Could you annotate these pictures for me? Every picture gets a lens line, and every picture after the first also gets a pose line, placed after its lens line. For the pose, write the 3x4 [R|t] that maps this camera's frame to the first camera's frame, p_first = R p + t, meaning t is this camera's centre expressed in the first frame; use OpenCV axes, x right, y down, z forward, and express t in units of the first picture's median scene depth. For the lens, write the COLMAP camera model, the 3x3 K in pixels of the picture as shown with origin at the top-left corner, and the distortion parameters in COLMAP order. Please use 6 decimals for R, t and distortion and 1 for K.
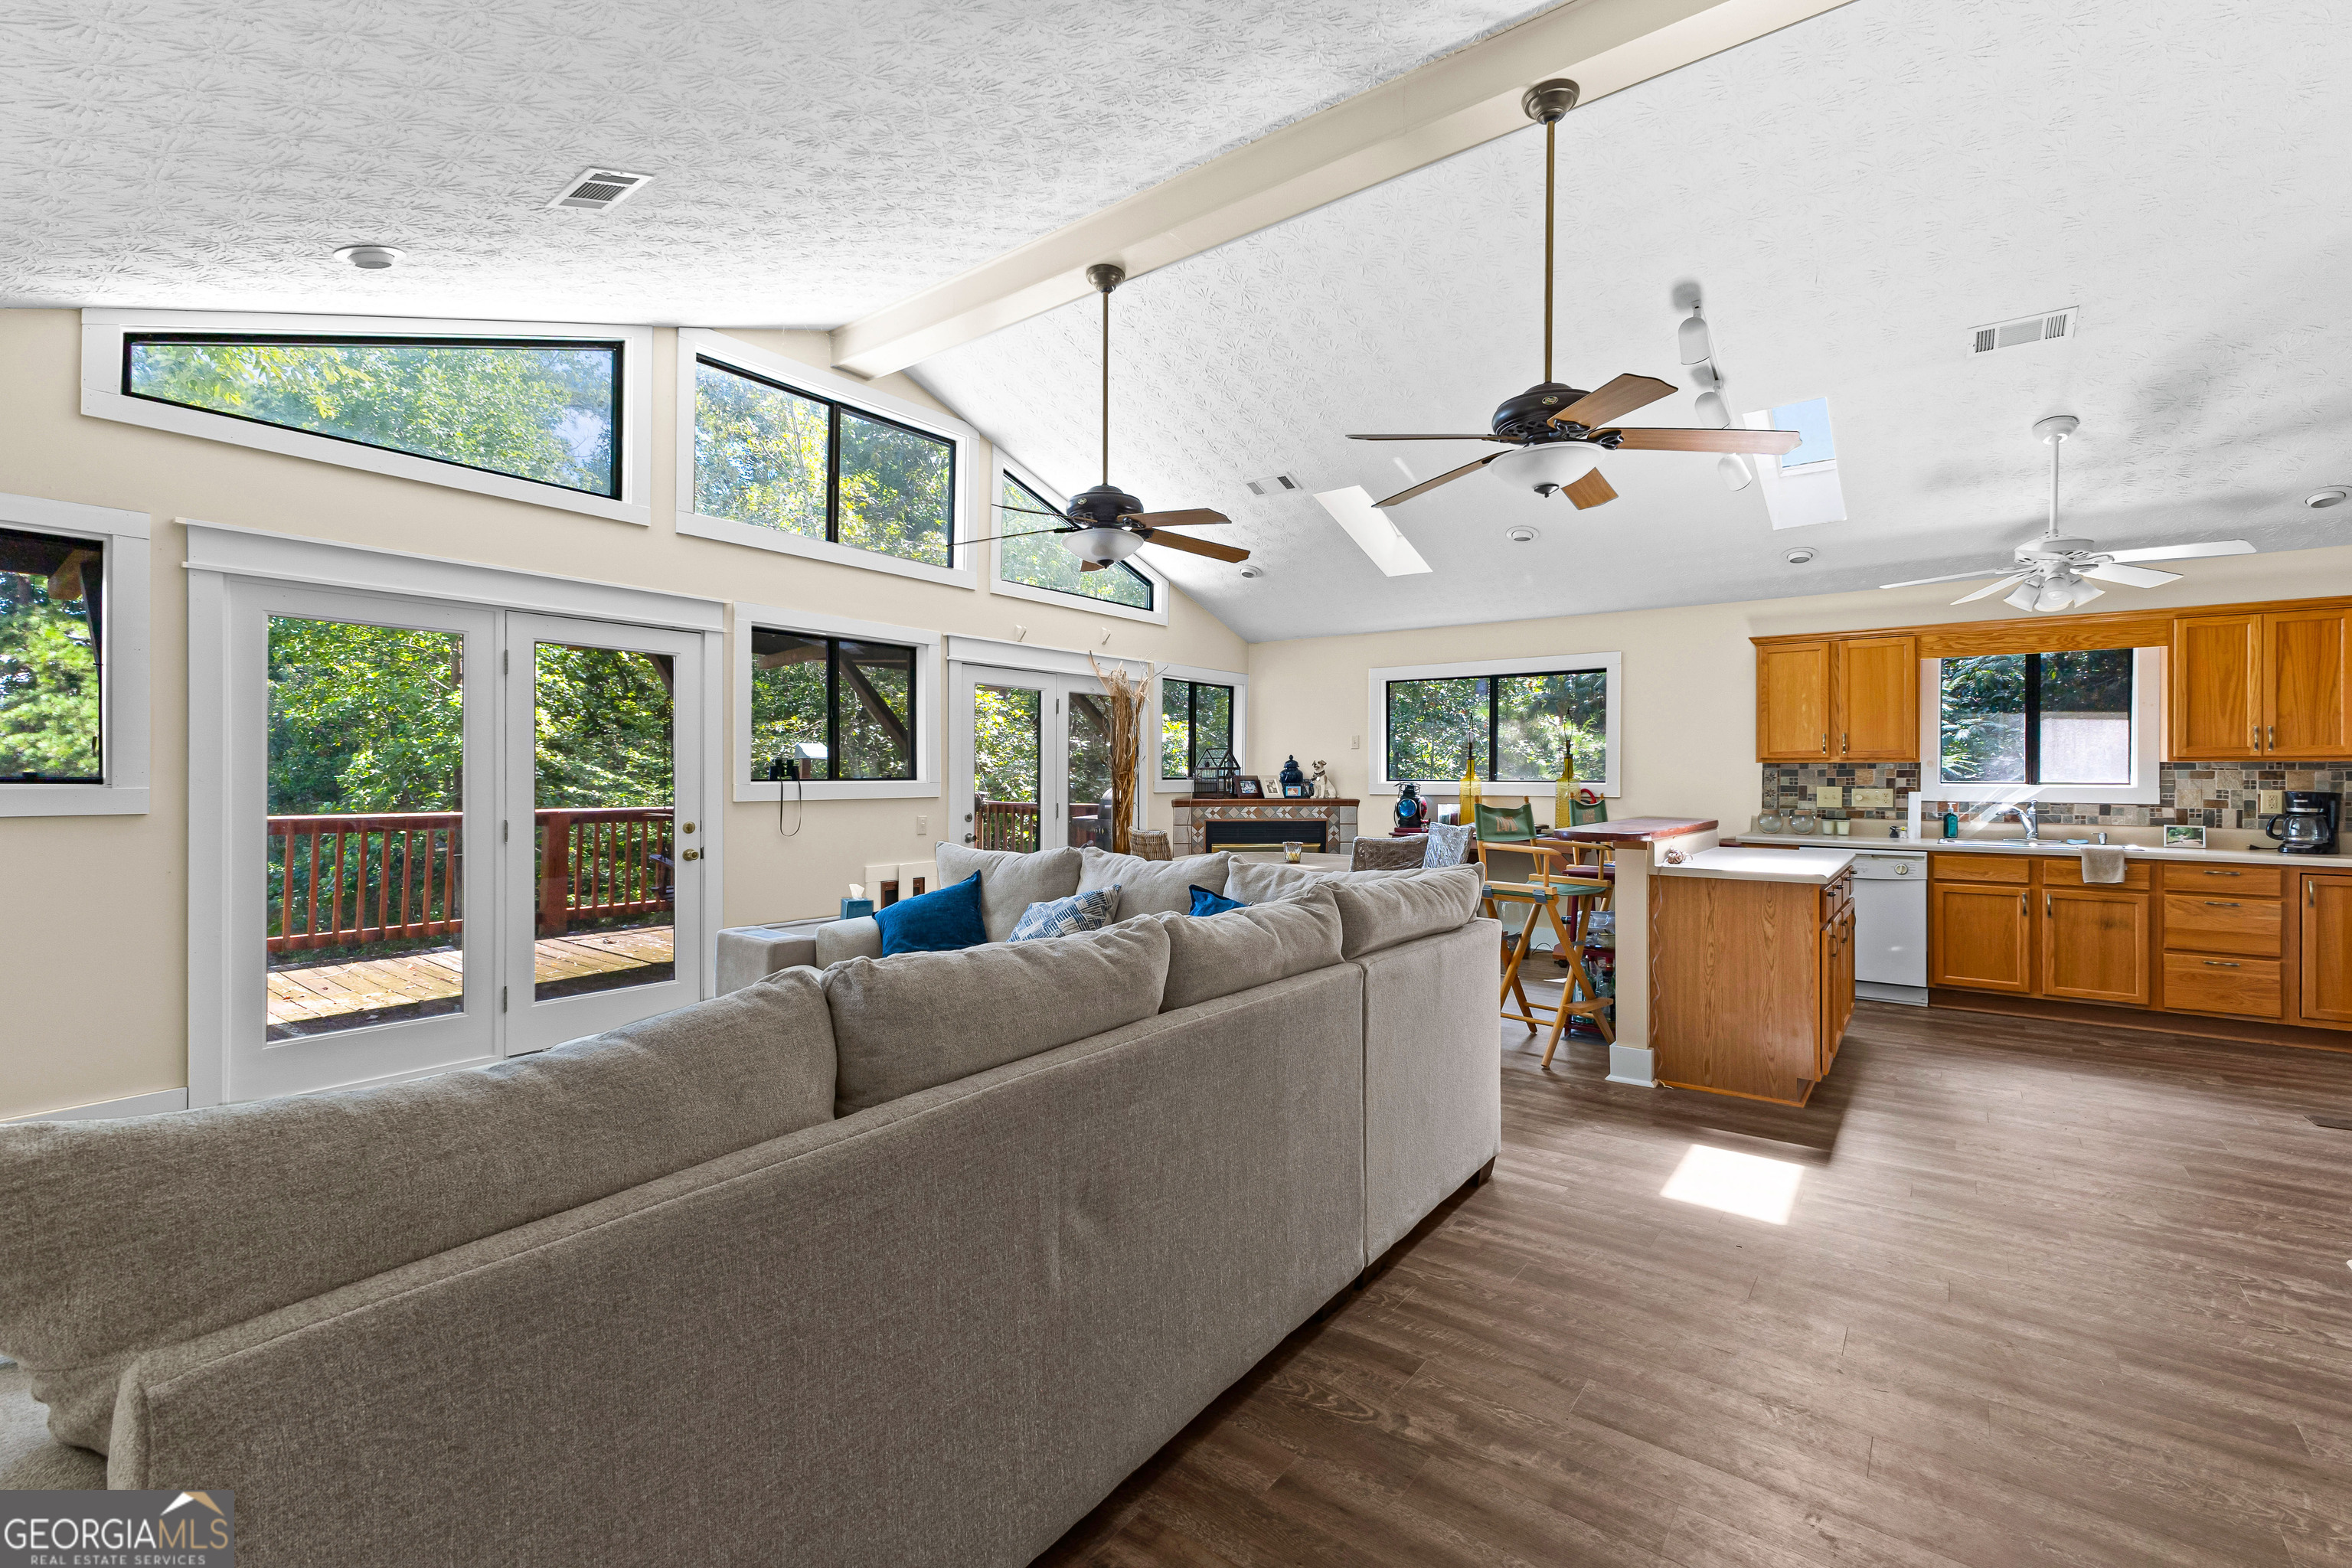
lens RADIAL K [[1015.1, 0, 1184.1], [0, 1015.1, 773.6], [0, 0, 1]] dist [0.015235, -0.004796]
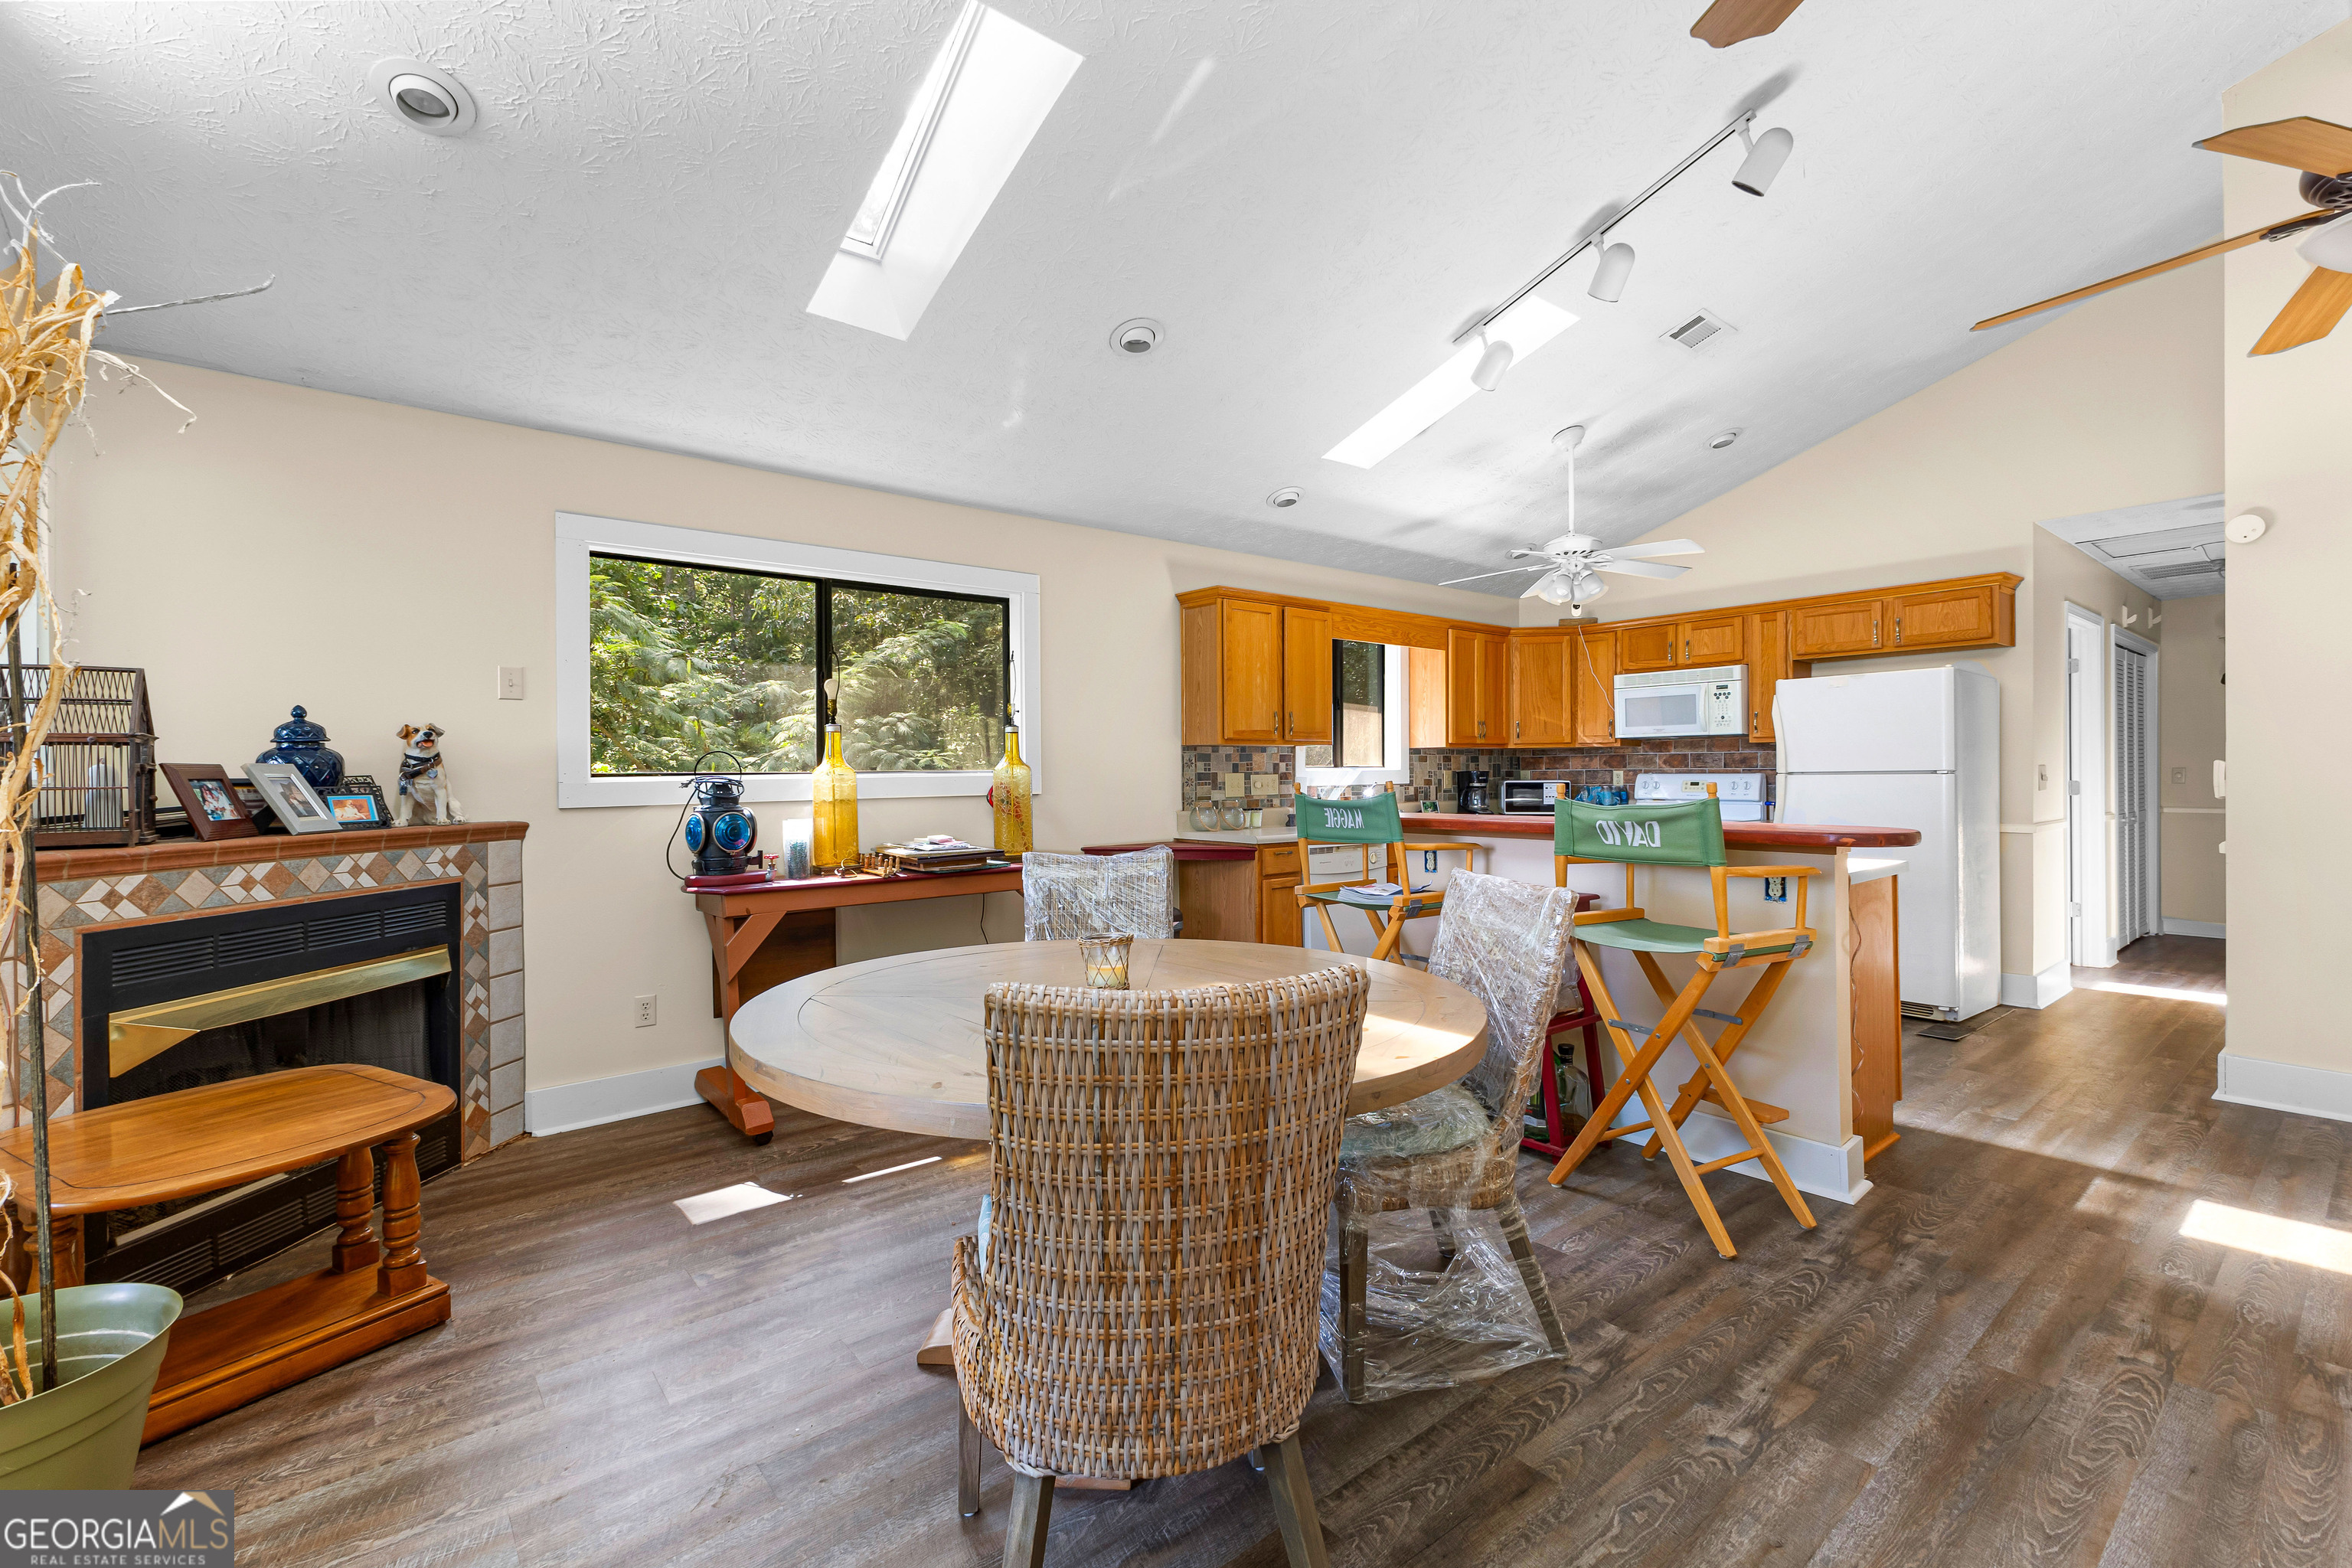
lens RADIAL K [[1015.1, 0, 1184.1], [0, 1015.1, 773.6], [0, 0, 1]] dist [0.015235, -0.004796]
pose [[0.237322, -0.007864, 0.971399, -0.216178], [0.009526, 0.999938, 0.005767, 0.007660], [-0.971384, 0.007885, 0.237382, 0.825351]]
